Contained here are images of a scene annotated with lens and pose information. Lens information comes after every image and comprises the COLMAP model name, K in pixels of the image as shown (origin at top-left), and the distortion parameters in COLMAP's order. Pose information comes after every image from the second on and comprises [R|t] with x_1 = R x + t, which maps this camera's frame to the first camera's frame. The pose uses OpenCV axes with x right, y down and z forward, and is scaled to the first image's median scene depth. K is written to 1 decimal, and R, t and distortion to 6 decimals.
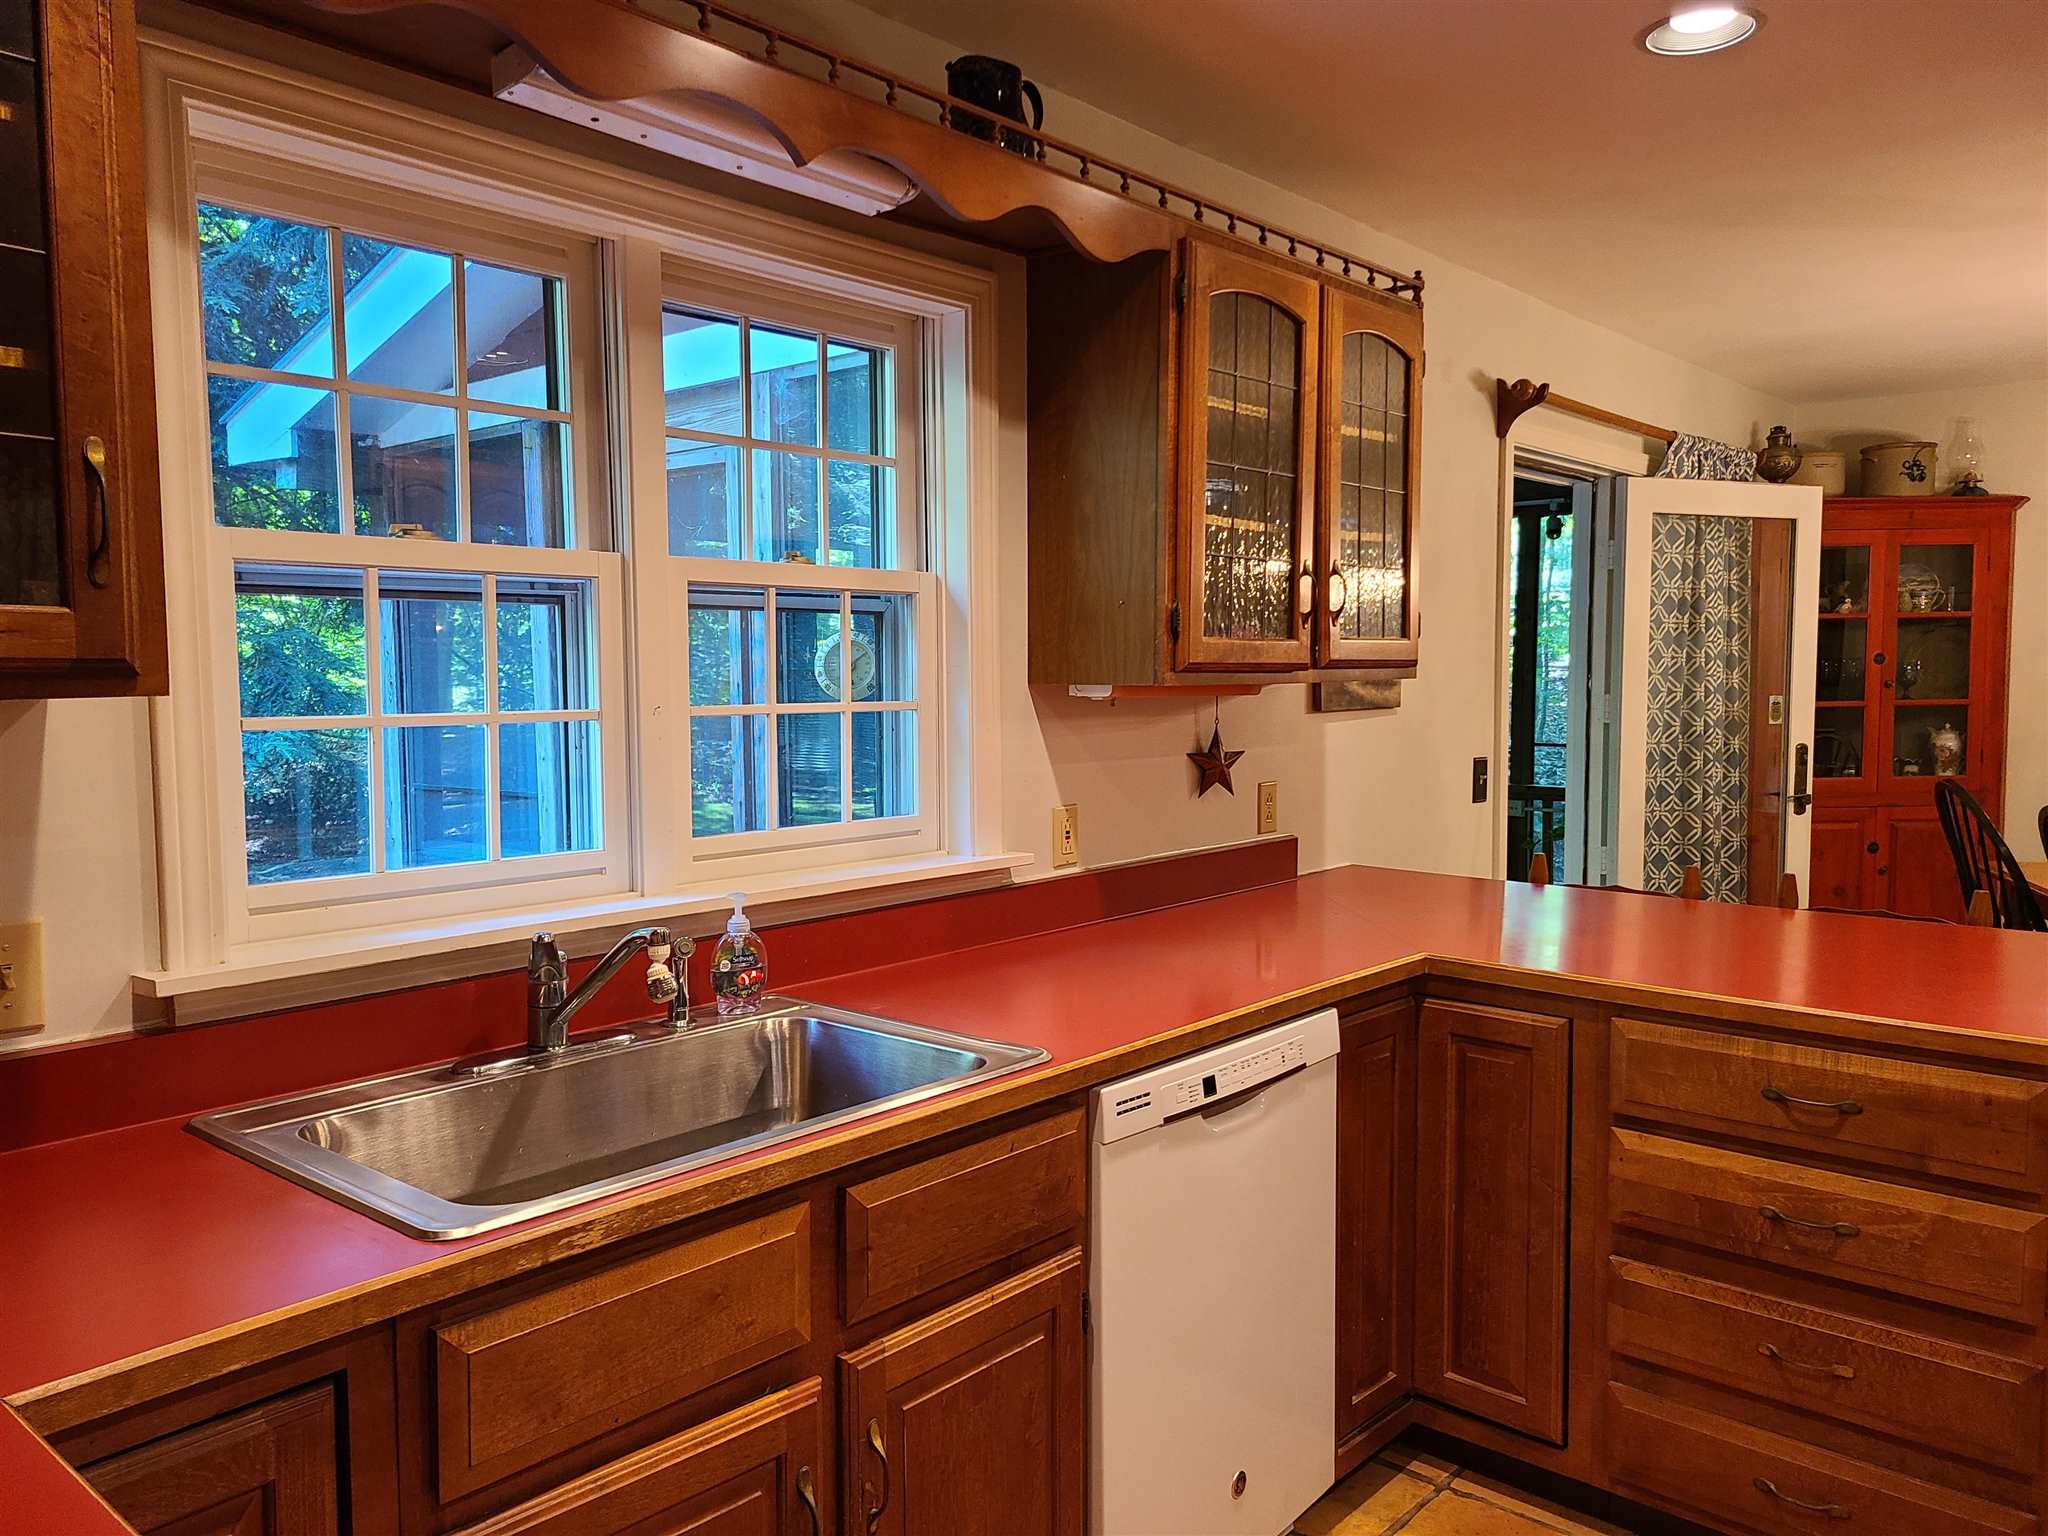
lens RADIAL K [[1537.1, 0, 969.0], [0, 1537.1, 782.2], [0, 0, 1]] dist [0.045149, -0.007260]
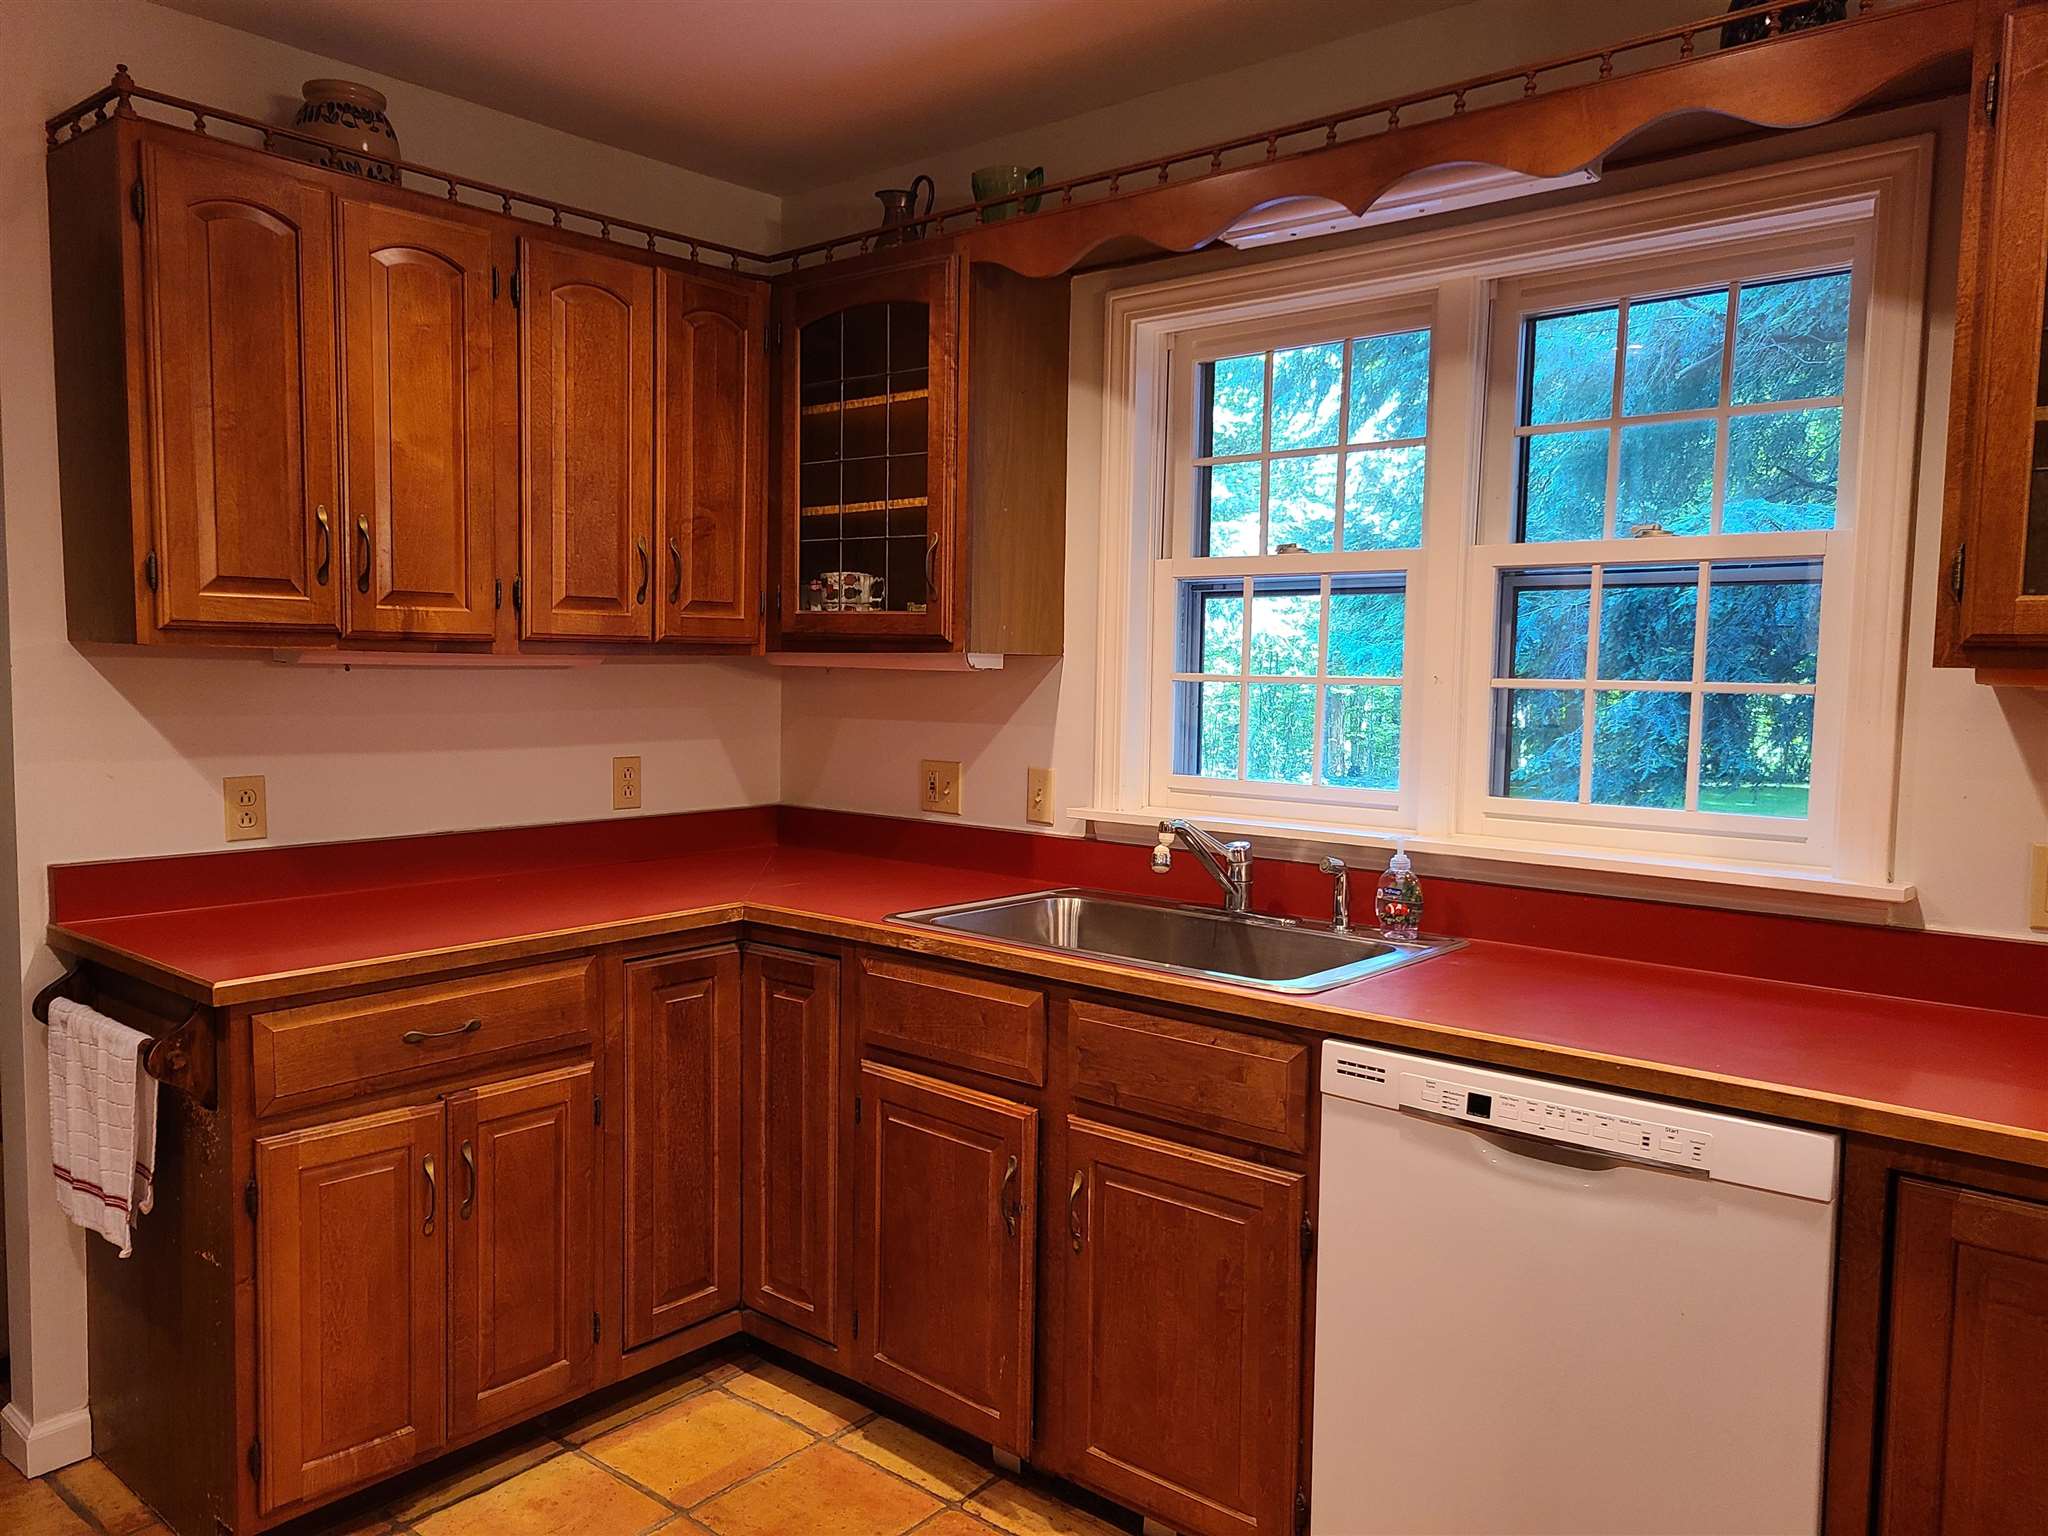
lens RADIAL K [[1537.1, 0, 969.0], [0, 1537.1, 782.2], [0, 0, 1]] dist [0.045149, -0.007260]
pose [[0.001986, 0.085076, -0.996372, 1.054566], [-0.088774, 0.992455, 0.084565, -0.039841], [0.996050, 0.088284, 0.009524, 0.691296]]
